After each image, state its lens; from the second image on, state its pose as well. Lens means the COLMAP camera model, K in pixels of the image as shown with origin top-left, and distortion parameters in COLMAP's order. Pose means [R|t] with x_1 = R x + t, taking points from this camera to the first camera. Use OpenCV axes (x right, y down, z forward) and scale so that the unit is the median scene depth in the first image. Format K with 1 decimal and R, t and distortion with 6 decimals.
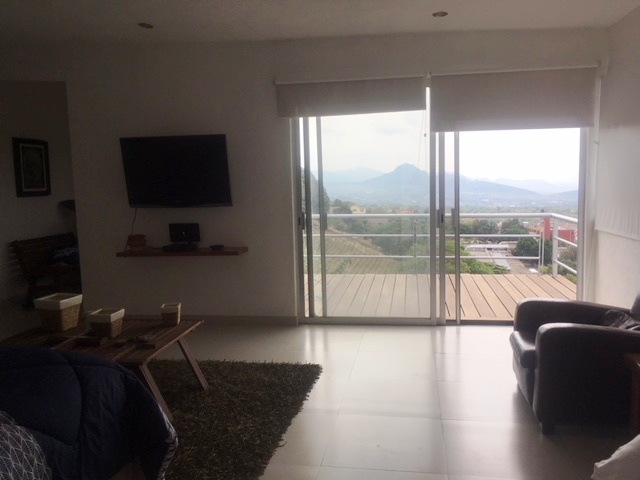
lens RADIAL K [[539.8, 0, 320.0], [0, 539.8, 240.0], [0, 0, 1]] dist [0.044658, -0.071739]
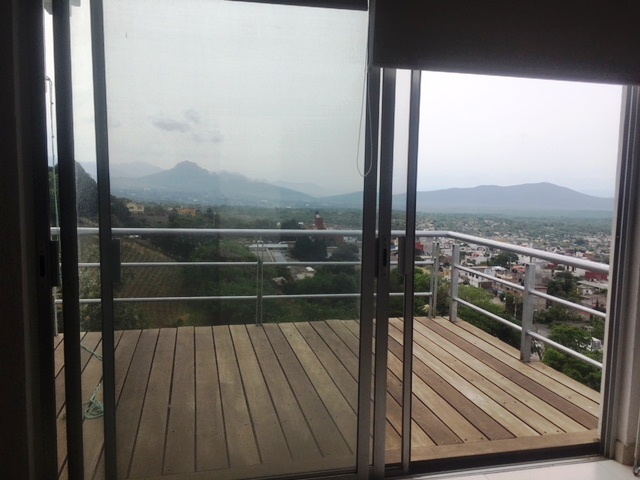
lens RADIAL K [[539.8, 0, 320.0], [0, 539.8, 240.0], [0, 0, 1]] dist [0.044658, -0.071739]
pose [[0.921089, 0.001049, 0.389350, -0.004120], [-0.001764, 0.999997, 0.001479, -0.037633], [-0.389348, -0.002049, 0.921089, 0.412792]]
